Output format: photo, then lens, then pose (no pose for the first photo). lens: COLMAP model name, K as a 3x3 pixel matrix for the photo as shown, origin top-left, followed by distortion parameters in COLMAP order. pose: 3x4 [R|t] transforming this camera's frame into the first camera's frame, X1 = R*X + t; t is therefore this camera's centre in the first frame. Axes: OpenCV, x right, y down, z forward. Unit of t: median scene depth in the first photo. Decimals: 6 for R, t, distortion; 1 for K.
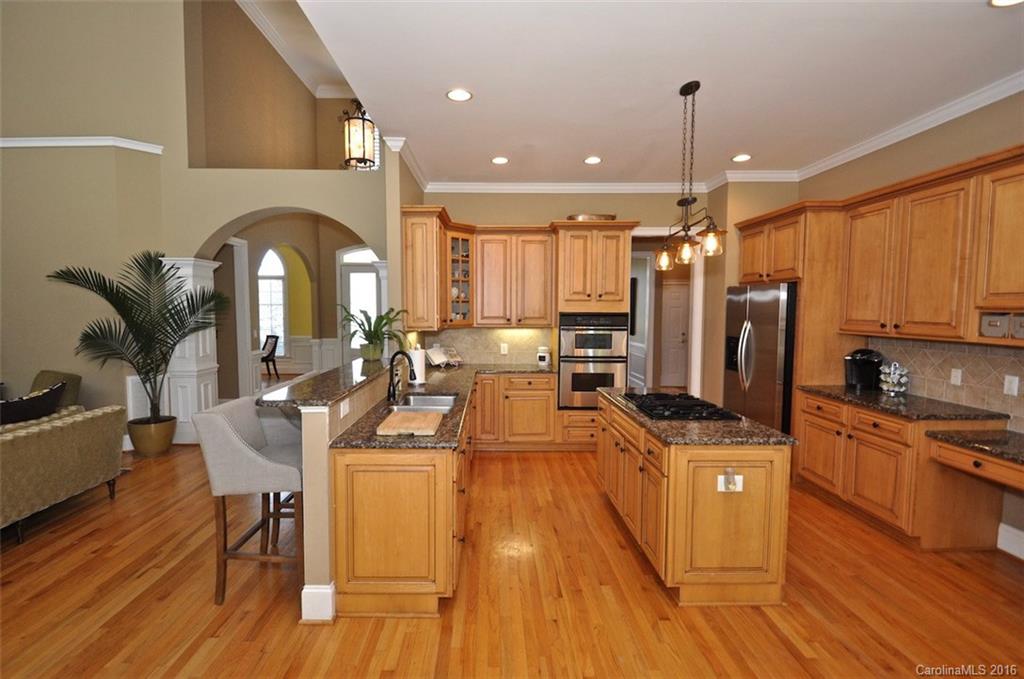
lens RADIAL K [[455.2, 0, 486.4], [0, 455.2, 336.7], [0, 0, 1]] dist [0.024727, -0.019322]
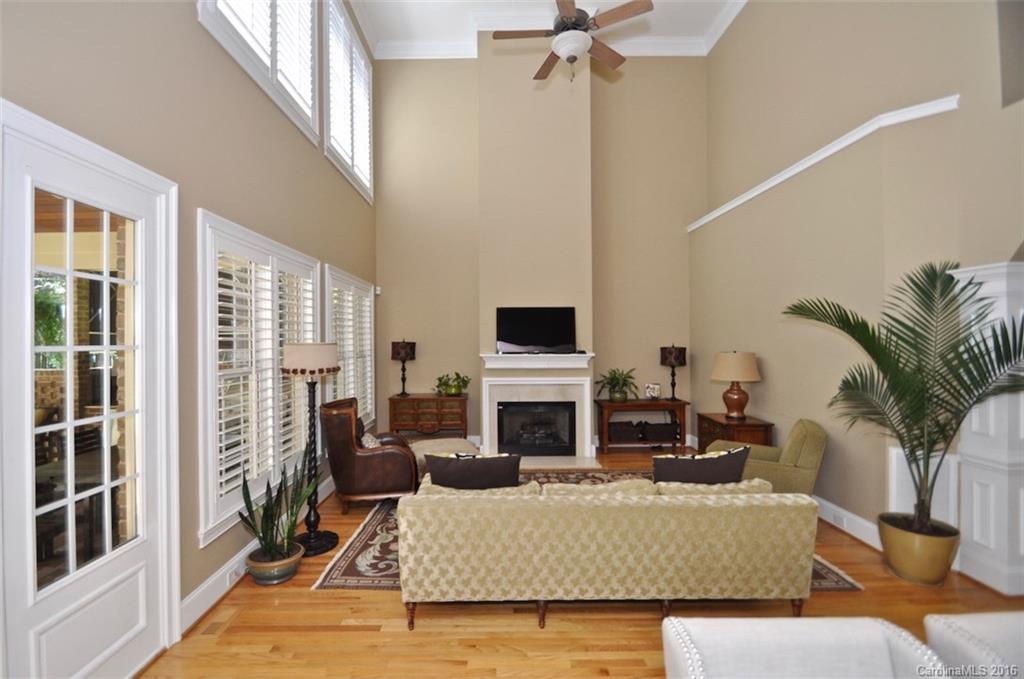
lens RADIAL K [[455.2, 0, 486.4], [0, 455.2, 336.7], [0, 0, 1]] dist [0.024727, -0.019322]
pose [[0.004032, -0.004551, -0.999982, -0.084146], [-0.052880, 0.998590, -0.004758, -0.044480], [0.998593, 0.052898, 0.003785, 0.366260]]
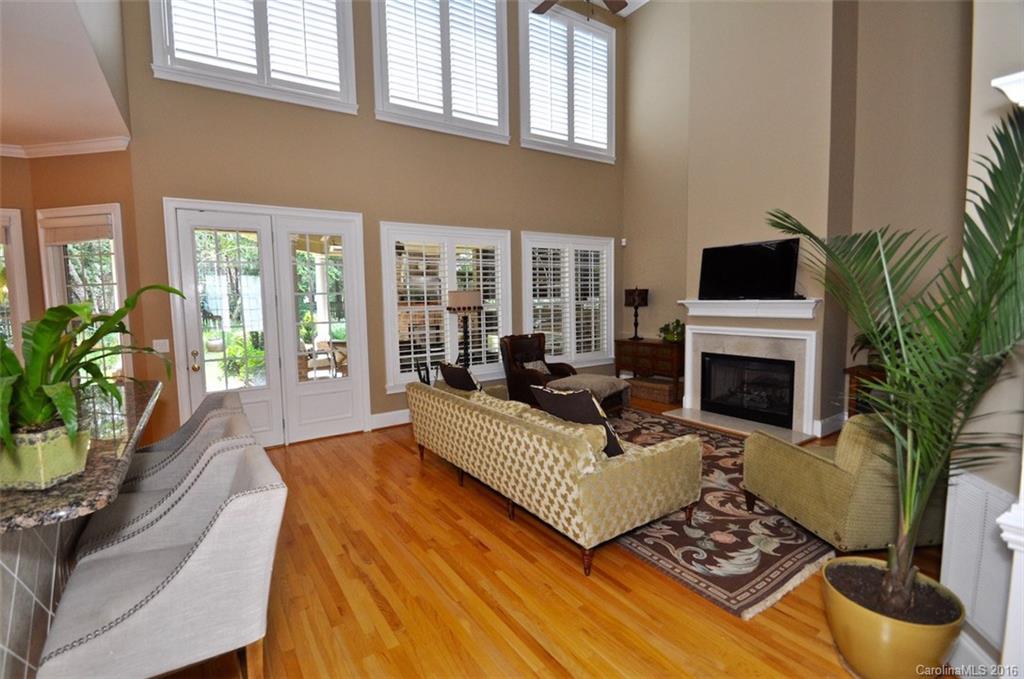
lens RADIAL K [[455.2, 0, 486.4], [0, 455.2, 336.7], [0, 0, 1]] dist [0.024727, -0.019322]
pose [[-0.845628, 0.064536, -0.529857, -0.261827], [-0.009339, 0.990723, 0.135574, -0.063632], [0.533692, 0.119594, -0.837180, 1.071649]]
